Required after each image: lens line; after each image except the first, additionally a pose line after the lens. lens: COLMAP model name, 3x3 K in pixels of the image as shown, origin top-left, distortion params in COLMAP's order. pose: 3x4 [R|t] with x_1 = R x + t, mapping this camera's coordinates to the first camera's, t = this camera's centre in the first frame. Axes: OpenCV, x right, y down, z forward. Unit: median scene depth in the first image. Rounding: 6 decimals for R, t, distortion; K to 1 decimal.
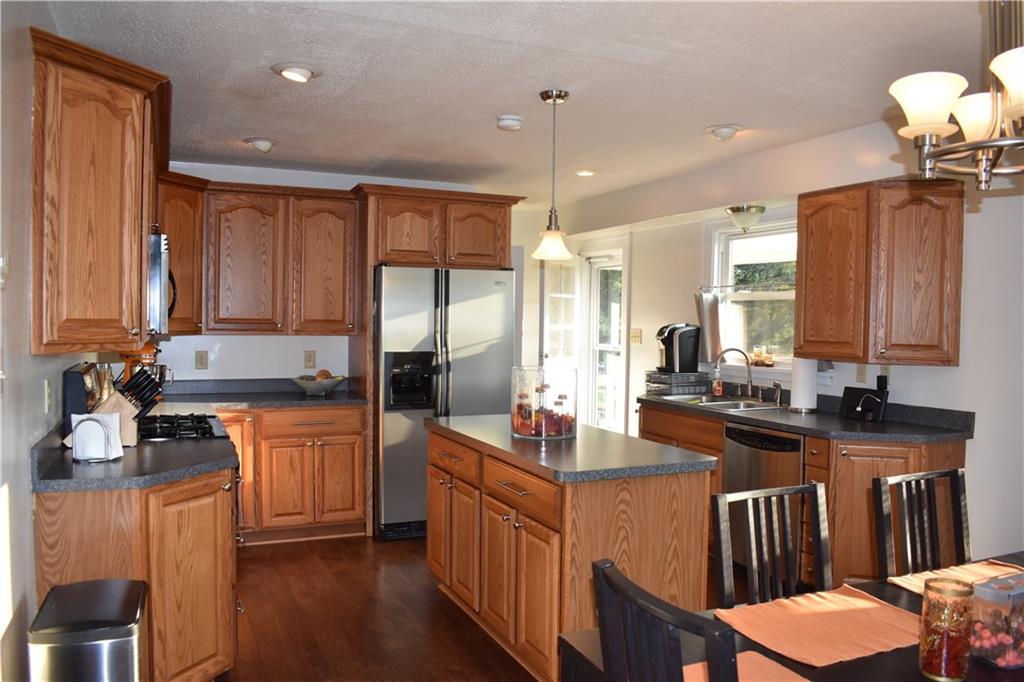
lens RADIAL K [[799.2, 0, 515.3], [0, 799.2, 338.6], [0, 0, 1]] dist [-0.099119, 0.019136]
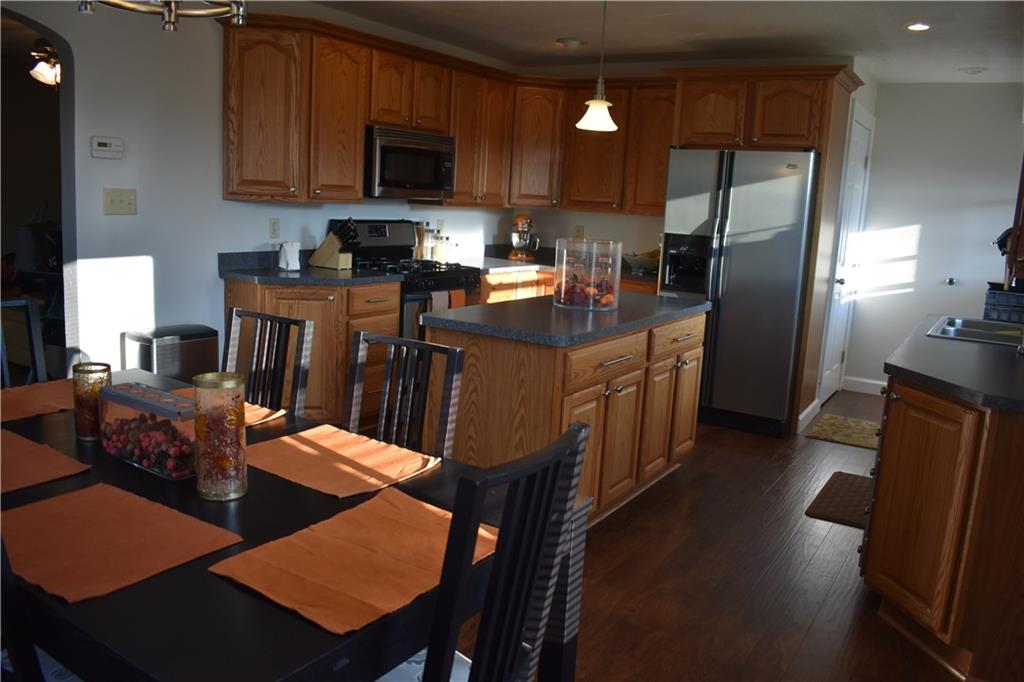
lens RADIAL K [[799.2, 0, 513.2], [0, 799.2, 338.6], [0, 0, 1]] dist [-0.099119, 0.019136]
pose [[0.551150, 0.161296, -0.818668, 0.591238], [-0.065133, 0.986461, 0.150505, 0.009971], [0.831860, -0.029628, 0.554194, 0.255671]]
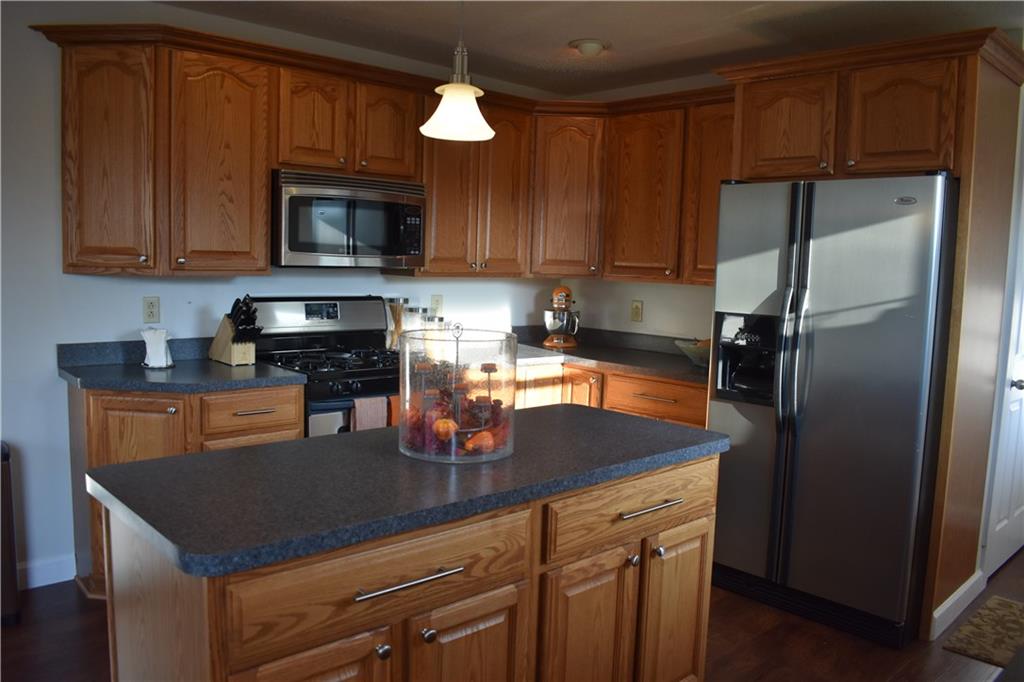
lens RADIAL K [[799.2, 0, 510.4], [0, 799.2, 339.9], [0, 0, 1]] dist [-0.099119, 0.019136]
pose [[0.325717, 0.091380, -0.941041, 0.416718], [-0.049523, 0.995601, 0.079536, -0.004063], [0.944170, 0.020697, 0.328809, 0.605317]]
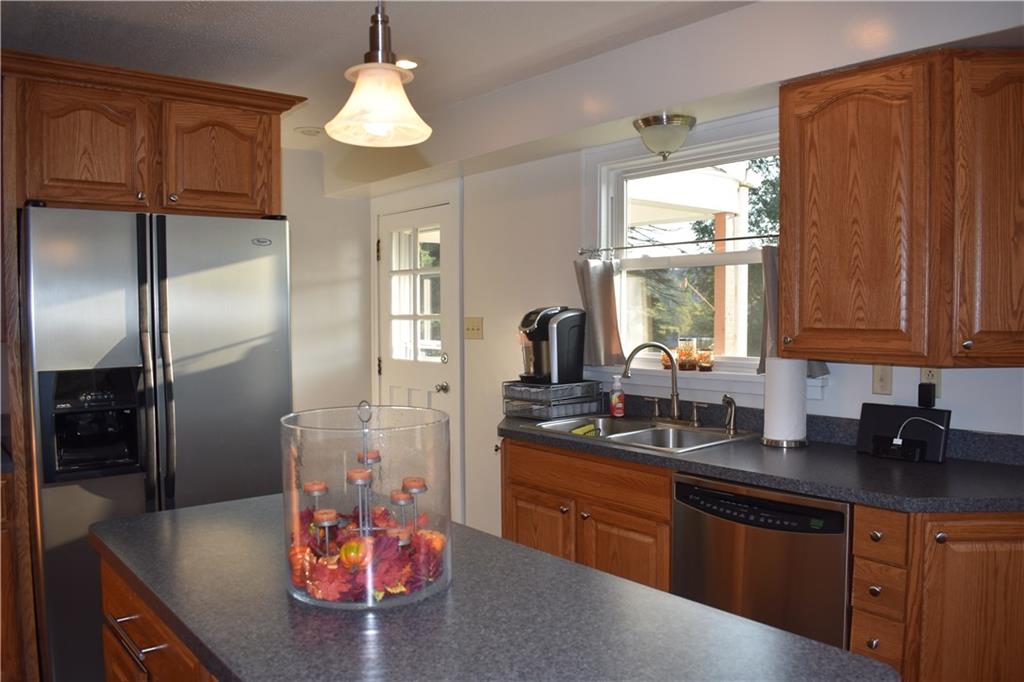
lens RADIAL K [[799.2, 0, 516.3], [0, 799.2, 342.0], [0, 0, 1]] dist [-0.099119, 0.019136]
pose [[0.963125, -0.030324, 0.267341, 0.002828], [0.026147, 0.999474, 0.019173, -0.003874], [-0.267781, -0.011475, 0.963411, 0.427643]]
